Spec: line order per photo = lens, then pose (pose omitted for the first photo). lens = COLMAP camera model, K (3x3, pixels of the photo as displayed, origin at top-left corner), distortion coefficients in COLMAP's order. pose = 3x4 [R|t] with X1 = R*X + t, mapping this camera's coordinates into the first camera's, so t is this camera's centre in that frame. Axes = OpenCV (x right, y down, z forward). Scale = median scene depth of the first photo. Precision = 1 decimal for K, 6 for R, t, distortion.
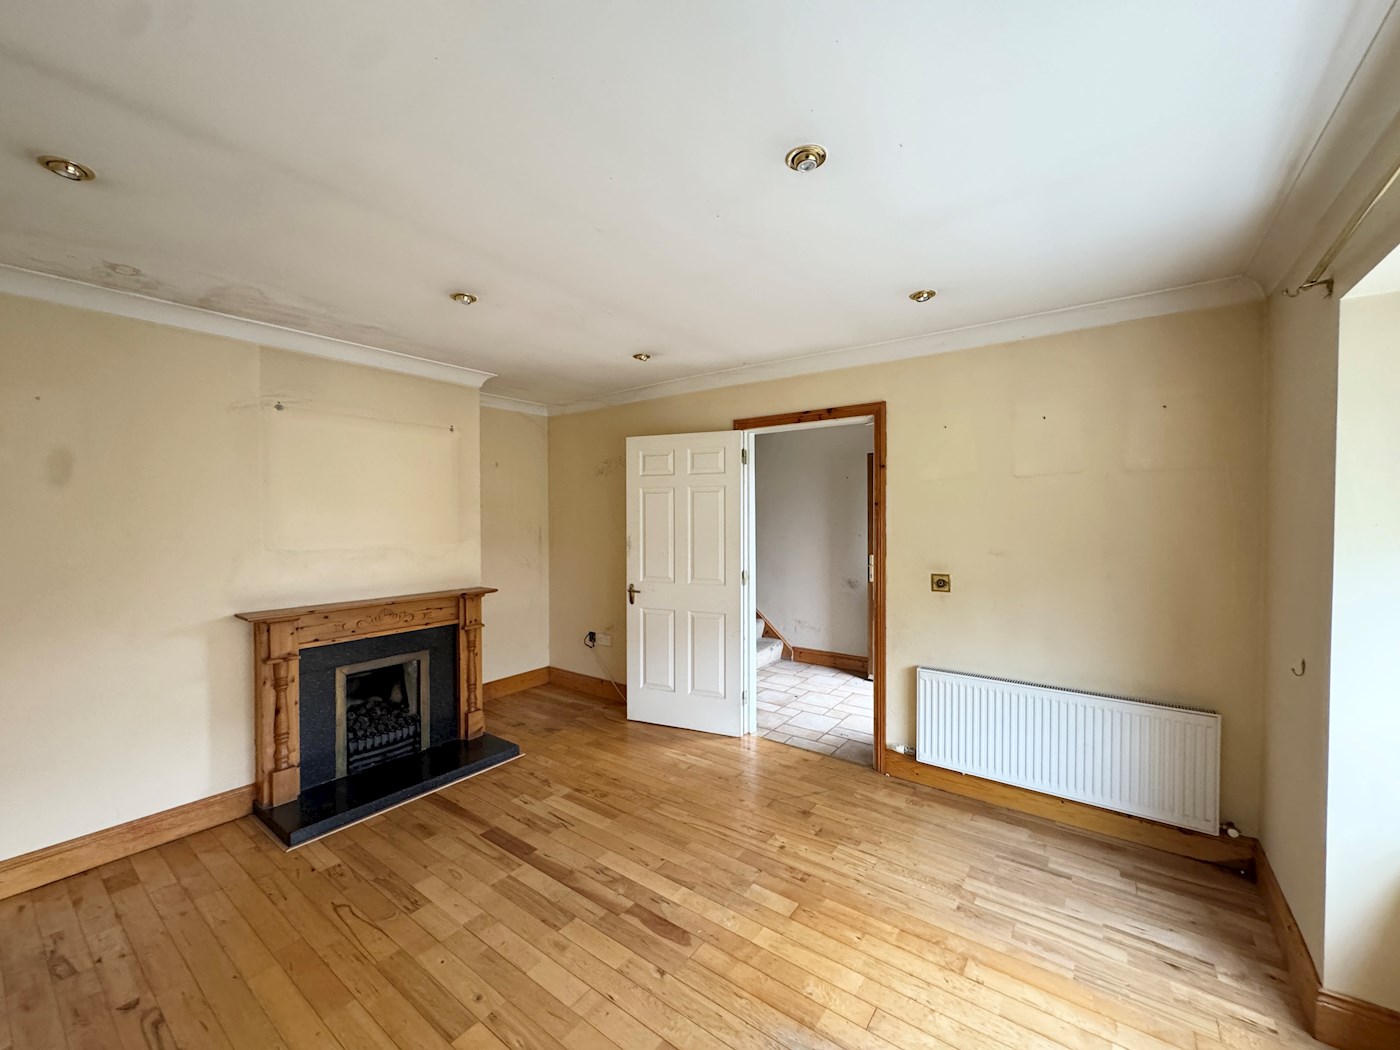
lens RADIAL K [[557.9, 0, 703.7], [0, 557.9, 521.0], [0, 0, 1]] dist [-0.001135, -0.000107]
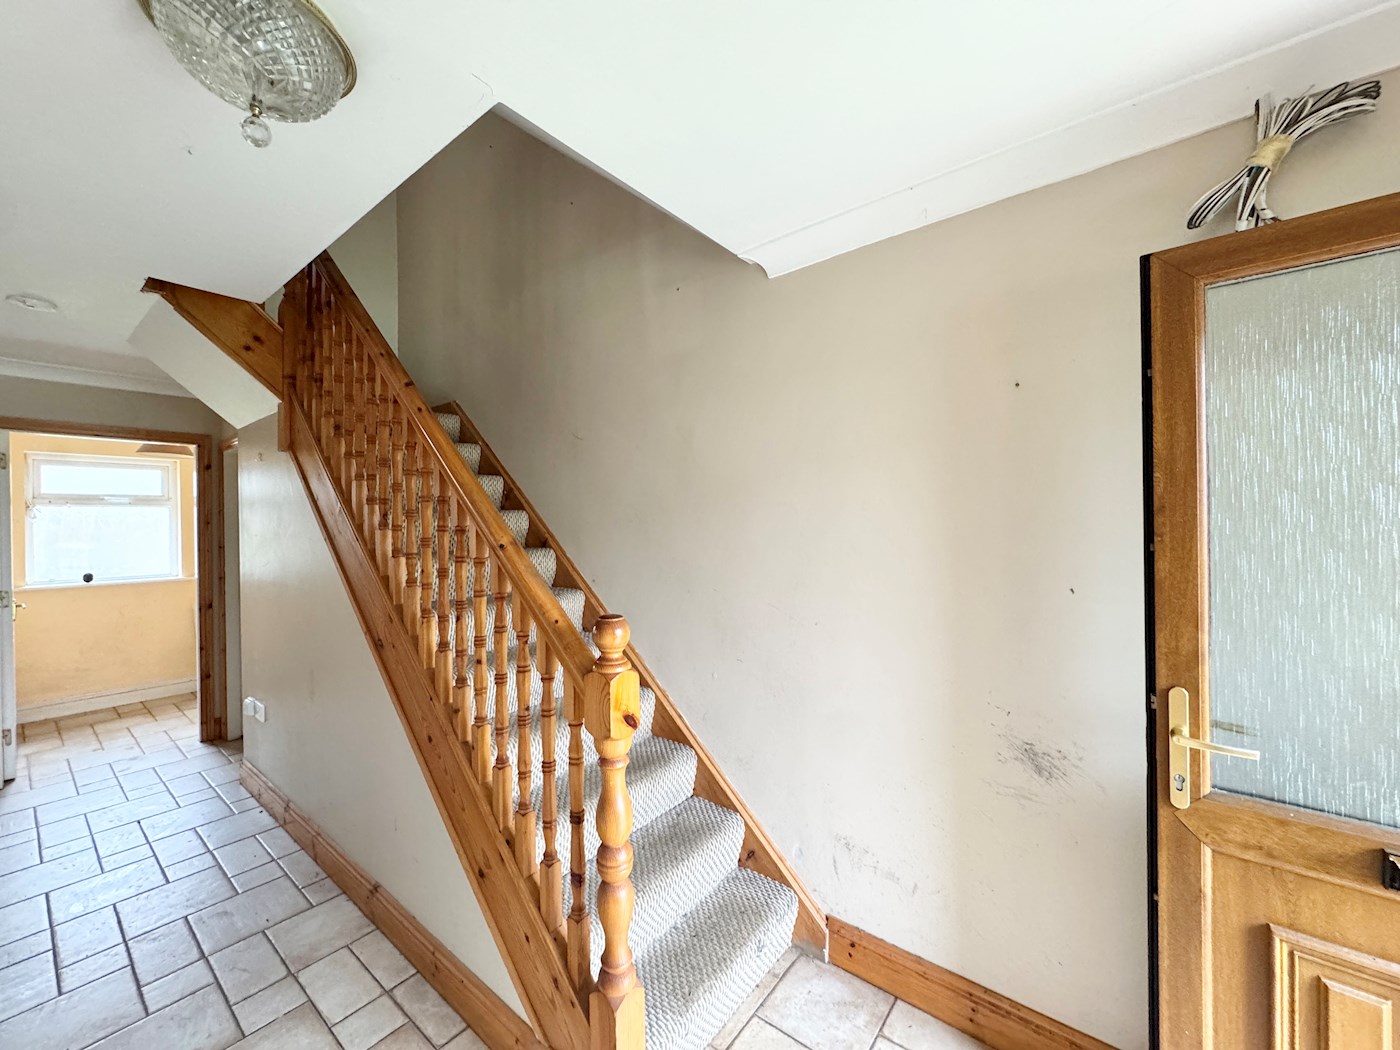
lens RADIAL K [[557.9, 0, 699.6], [0, 557.9, 522.8], [0, 0, 1]] dist [-0.001135, -0.000107]
pose [[0.999289, -0.010826, -0.036120, 0.196407], [0.010781, 0.999941, -0.001433, -0.017592], [0.036133, 0.001043, 0.999346, 1.330520]]
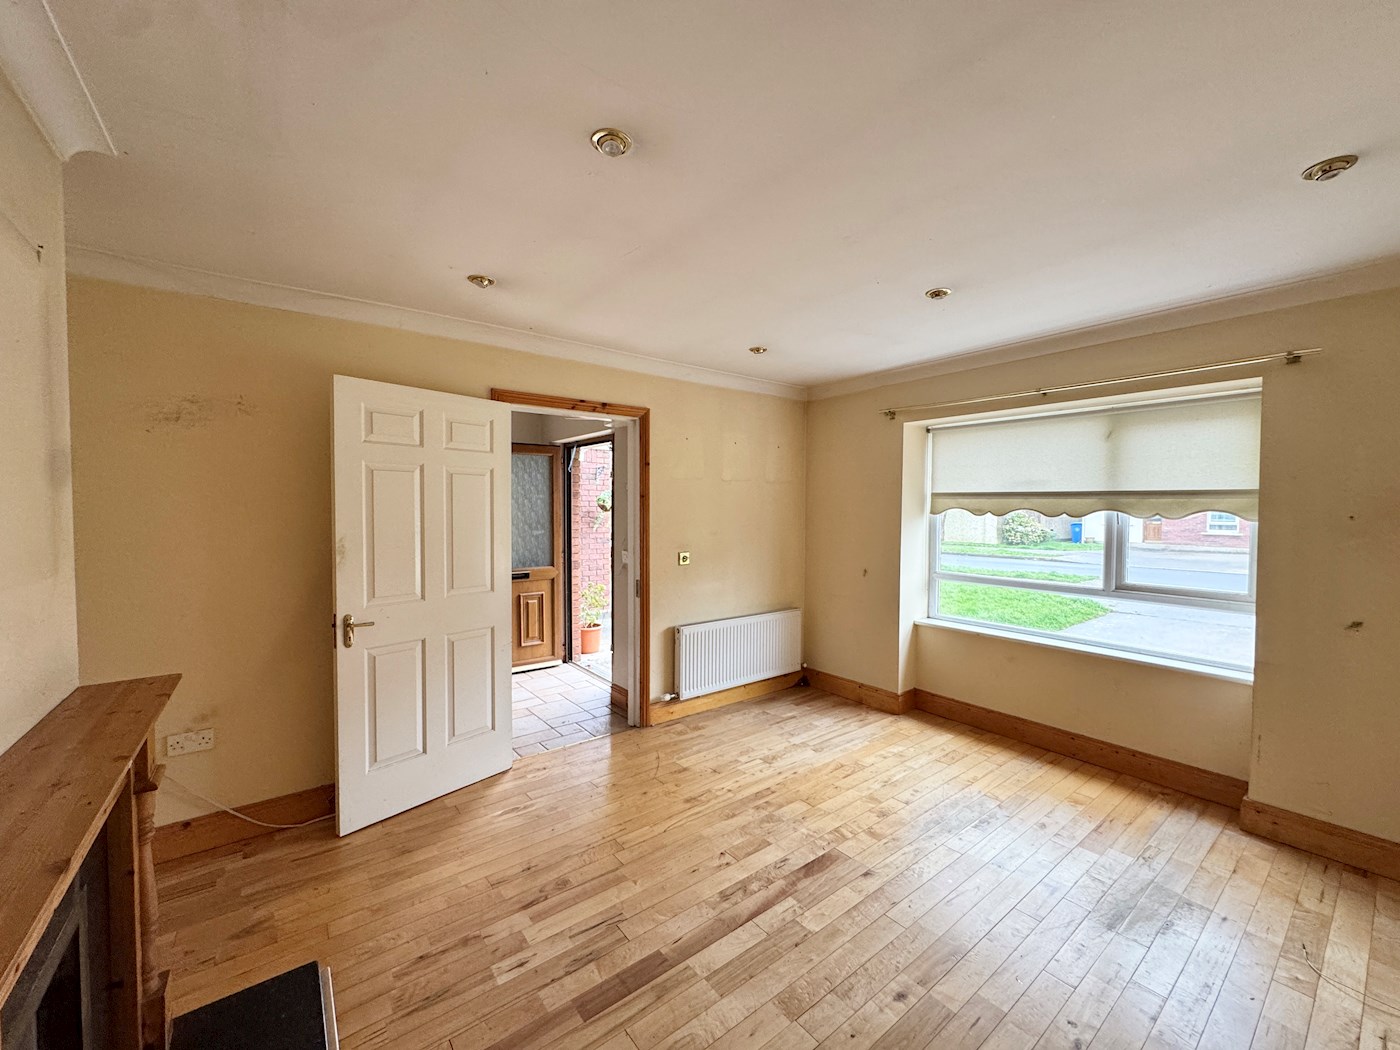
lens RADIAL K [[557.9, 0, 698.2], [0, 557.9, 518.6], [0, 0, 1]] dist [-0.001135, -0.000107]
pose [[0.278743, -0.017750, 0.960202, -0.856224], [0.003595, 0.999841, 0.017439, -0.004309], [-0.960359, -0.001409, 0.278763, 0.638232]]
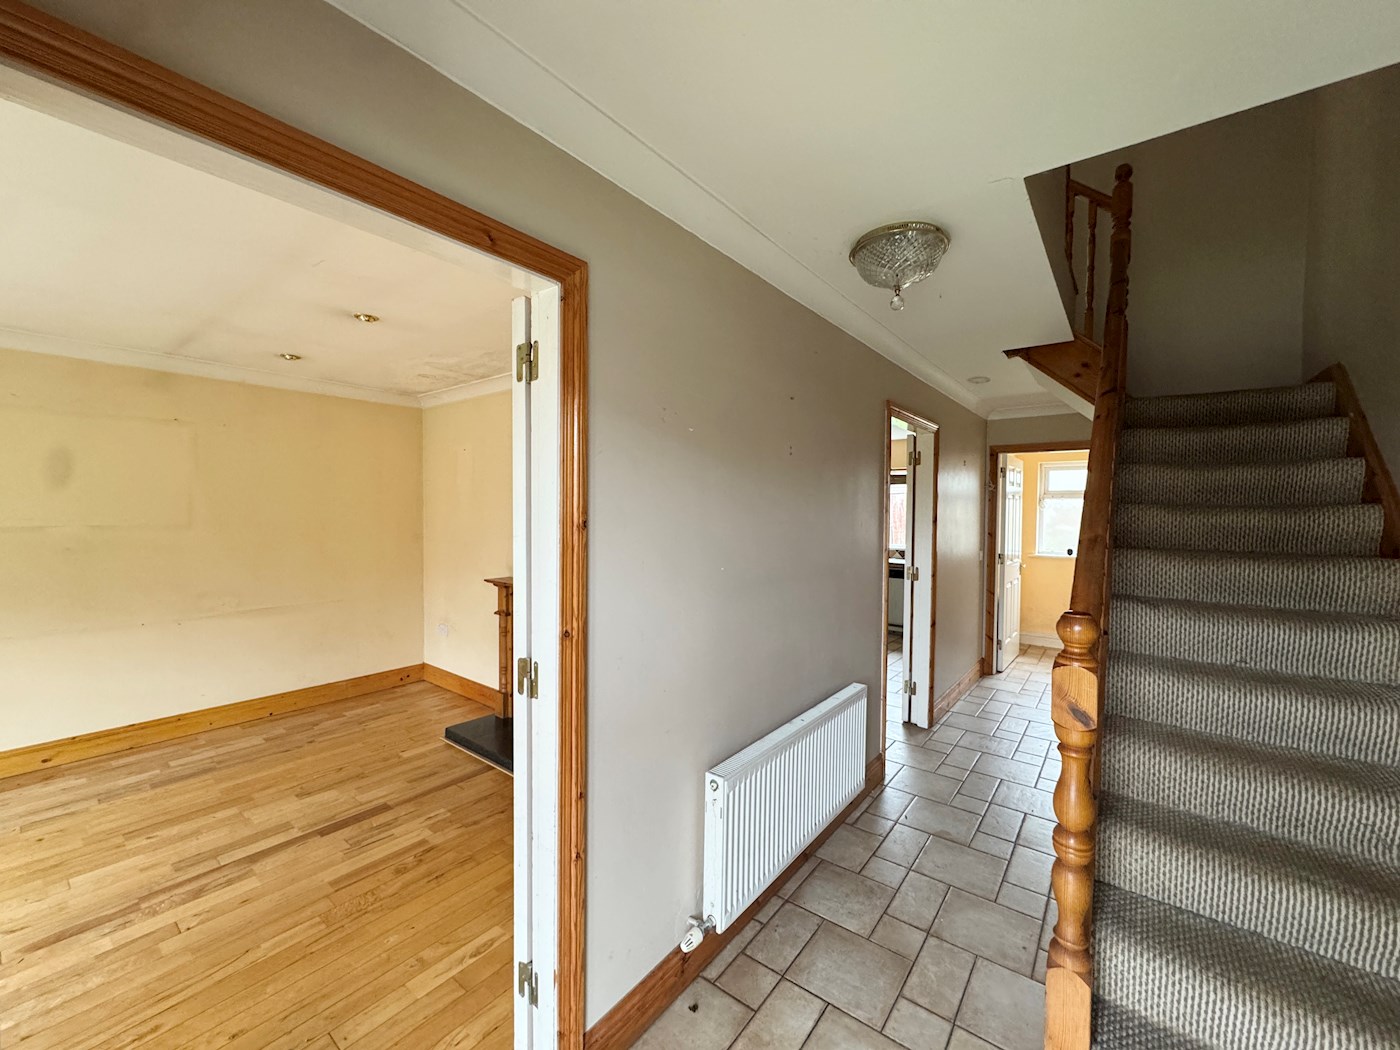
lens RADIAL K [[557.9, 0, 696.8], [0, 557.9, 525.6], [0, 0, 1]] dist [-0.001135, -0.000107]
pose [[-0.034196, 0.031461, -0.998920, 0.588020], [-0.020255, 0.999277, 0.032165, -0.025359], [0.999210, 0.021333, -0.033534, 1.473725]]
